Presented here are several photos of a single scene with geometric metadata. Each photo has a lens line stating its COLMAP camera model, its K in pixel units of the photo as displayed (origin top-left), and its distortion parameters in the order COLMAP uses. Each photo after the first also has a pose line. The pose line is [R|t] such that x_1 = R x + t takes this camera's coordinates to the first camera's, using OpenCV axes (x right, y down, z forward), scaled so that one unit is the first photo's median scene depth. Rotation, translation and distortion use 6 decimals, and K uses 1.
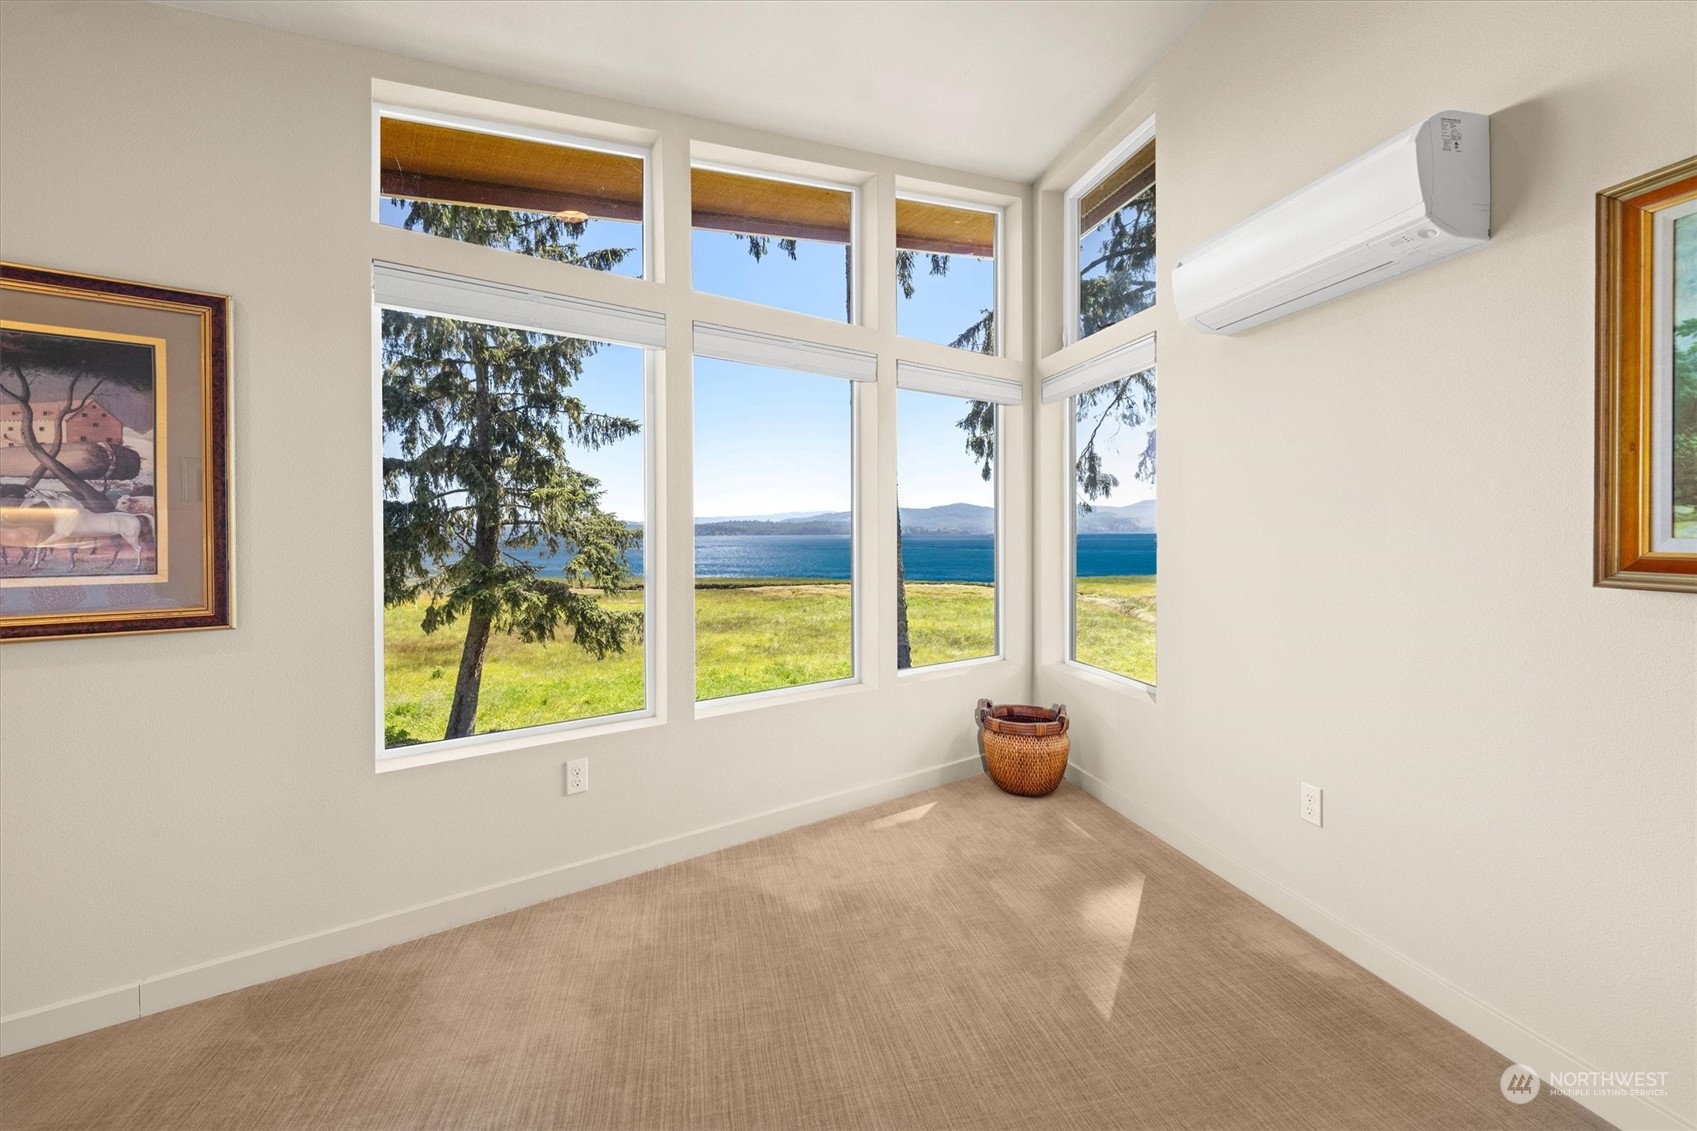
lens RADIAL K [[691.2, 0, 841.2], [0, 691.2, 541.0], [0, 0, 1]] dist [-0.002819, -0.000168]
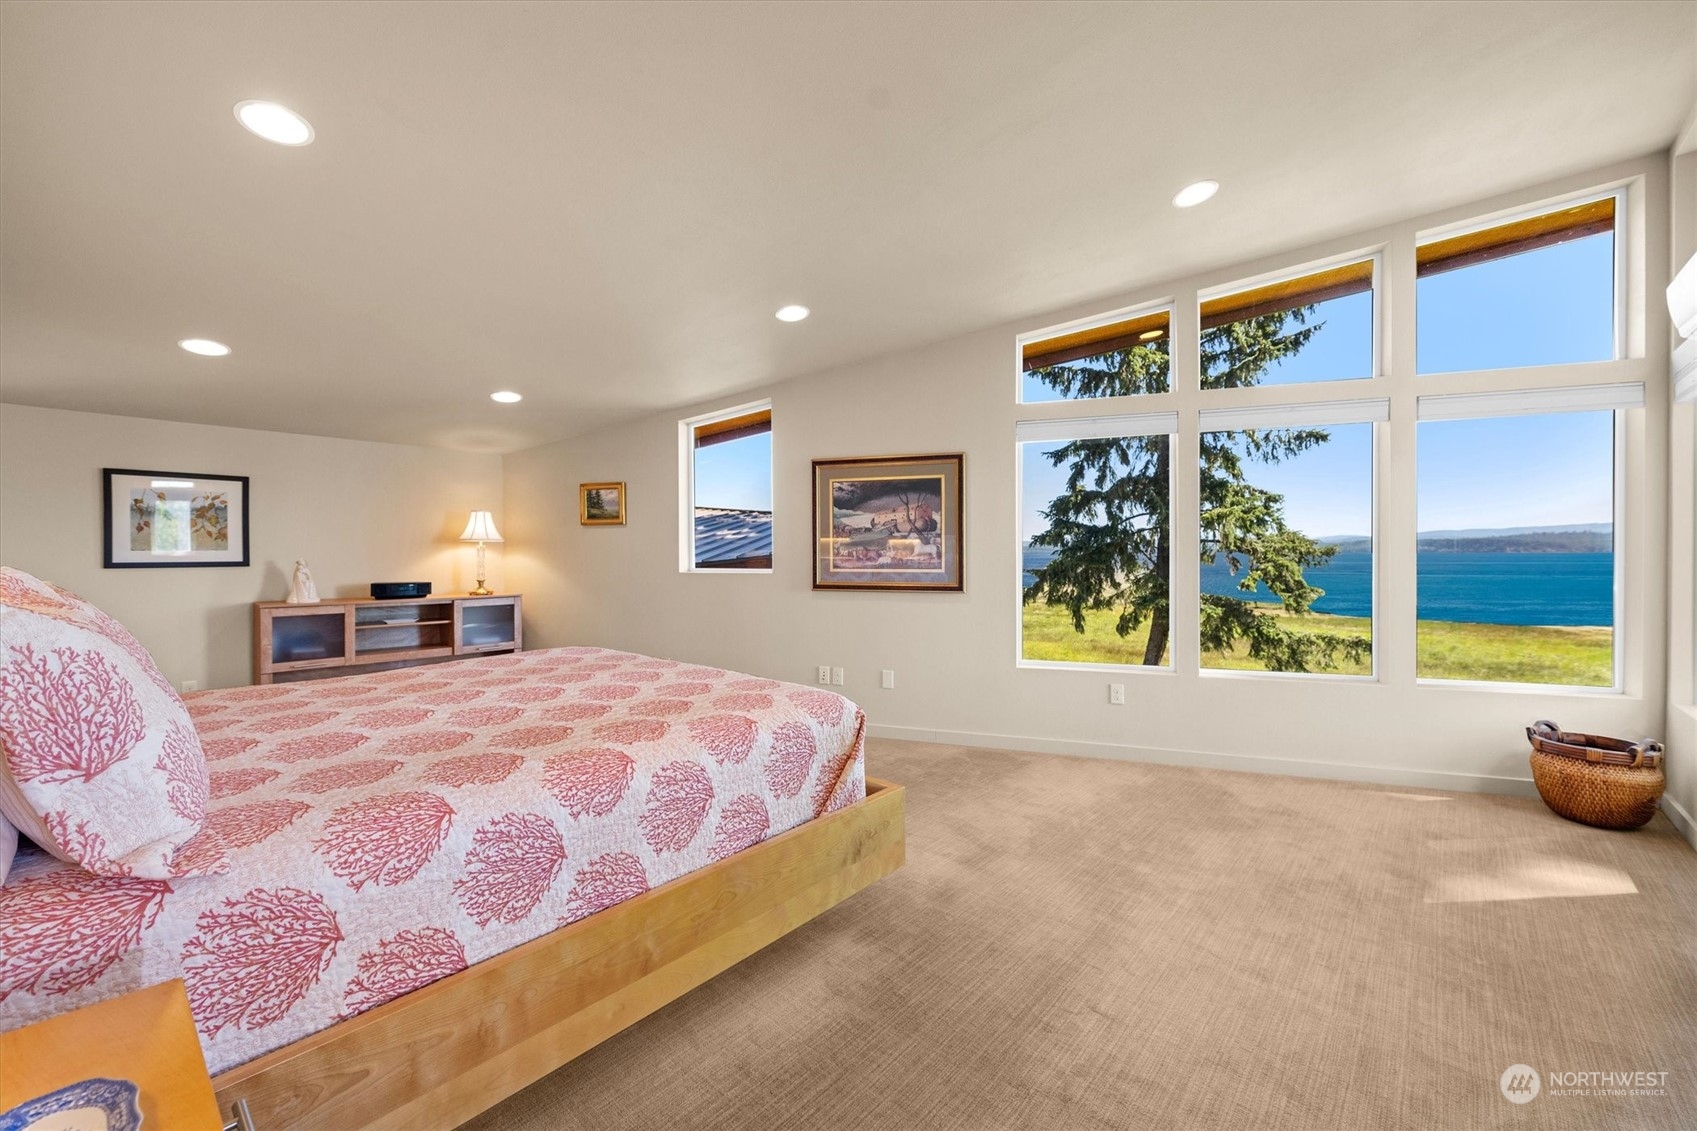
lens RADIAL K [[691.2, 0, 841.2], [0, 691.2, 541.0], [0, 0, 1]] dist [-0.002819, -0.000168]
pose [[0.580464, -0.012973, -0.814182, 0.097809], [-0.007047, 0.999756, -0.020954, 0.000242], [0.814255, 0.017901, 0.580231, -0.087851]]
